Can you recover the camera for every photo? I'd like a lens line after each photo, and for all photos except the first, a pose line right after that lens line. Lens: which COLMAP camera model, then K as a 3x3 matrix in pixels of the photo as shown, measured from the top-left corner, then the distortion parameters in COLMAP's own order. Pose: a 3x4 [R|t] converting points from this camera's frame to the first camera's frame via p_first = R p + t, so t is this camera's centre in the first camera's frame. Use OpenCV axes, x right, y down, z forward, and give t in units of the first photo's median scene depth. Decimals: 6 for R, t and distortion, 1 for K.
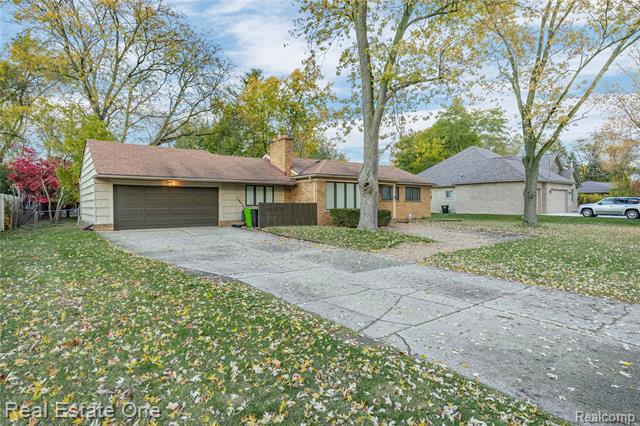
lens RADIAL K [[362.1, 0, 319.5], [0, 362.1, 210.3], [0, 0, 1]] dist [-0.000961, -0.000363]
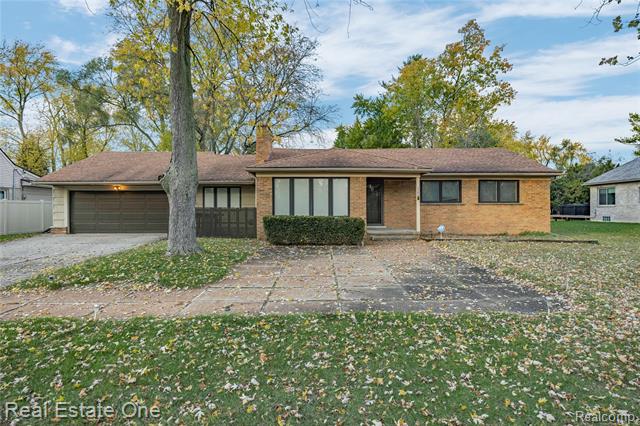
lens RADIAL K [[362.1, 0, 315.9], [0, 362.1, 210.5], [0, 0, 1]] dist [-0.000961, -0.000363]
pose [[0.773323, 0.001058, -0.634012, 0.543222], [-0.011922, 0.999846, -0.012873, -0.005470], [0.633901, 0.017514, 0.773216, 0.499174]]
